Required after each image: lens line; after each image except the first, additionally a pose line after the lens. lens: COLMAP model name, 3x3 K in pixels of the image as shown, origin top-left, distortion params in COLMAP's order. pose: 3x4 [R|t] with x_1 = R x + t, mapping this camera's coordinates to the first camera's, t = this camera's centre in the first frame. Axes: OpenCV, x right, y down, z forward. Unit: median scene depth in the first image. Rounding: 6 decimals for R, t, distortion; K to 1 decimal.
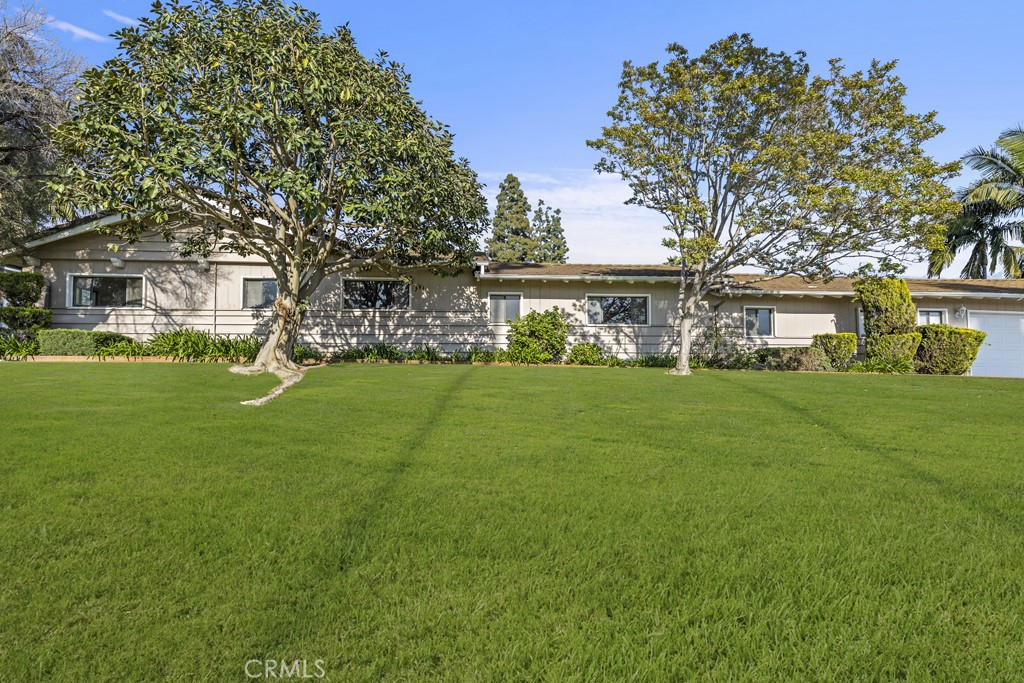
lens RADIAL K [[471.0, 0, 512.0], [0, 471.0, 341.5], [0, 0, 1]] dist [-0.000676, 0.000063]
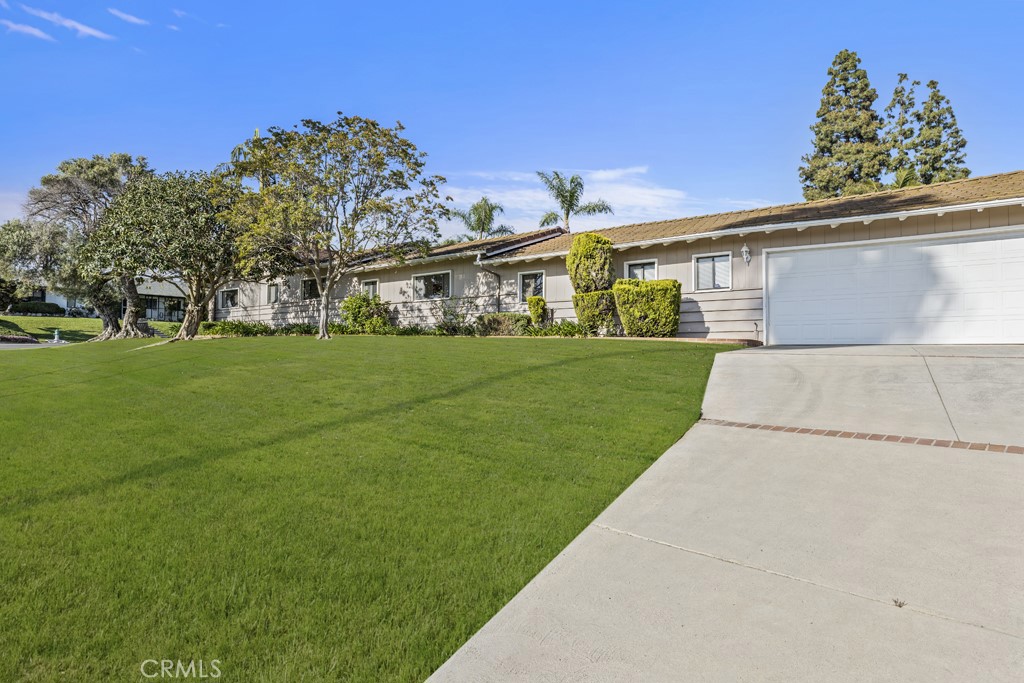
lens RADIAL K [[625.9, 0, 512.0], [0, 625.9, 341.5], [0, 0, 1]] dist [-0.003336, -0.004315]
pose [[0.724810, -0.011545, -0.688852, 1.444828], [0.050656, 0.998046, 0.036574, 0.023115], [0.687084, -0.061404, 0.723979, 0.005383]]
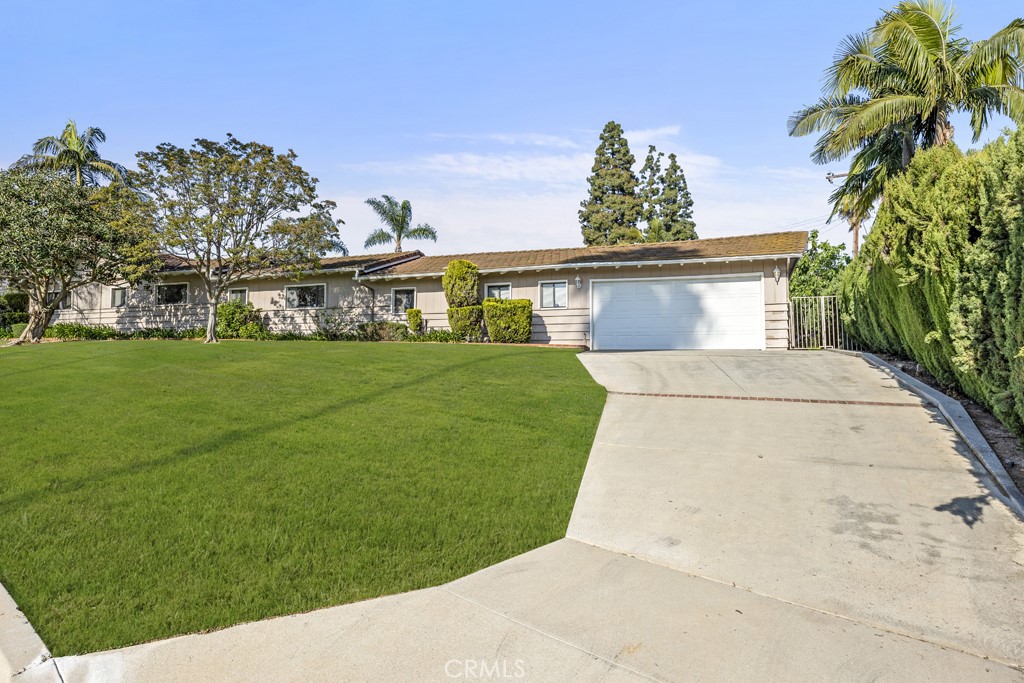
lens RADIAL K [[572.3, 0, 512.0], [0, 572.3, 341.5], [0, 0, 1]] dist [-0.003656, -0.000504]
pose [[0.910898, -0.012798, -0.412433, 1.403240], [0.029409, 0.998991, 0.033954, 0.019800], [0.411582, -0.043058, 0.910355, -0.210469]]
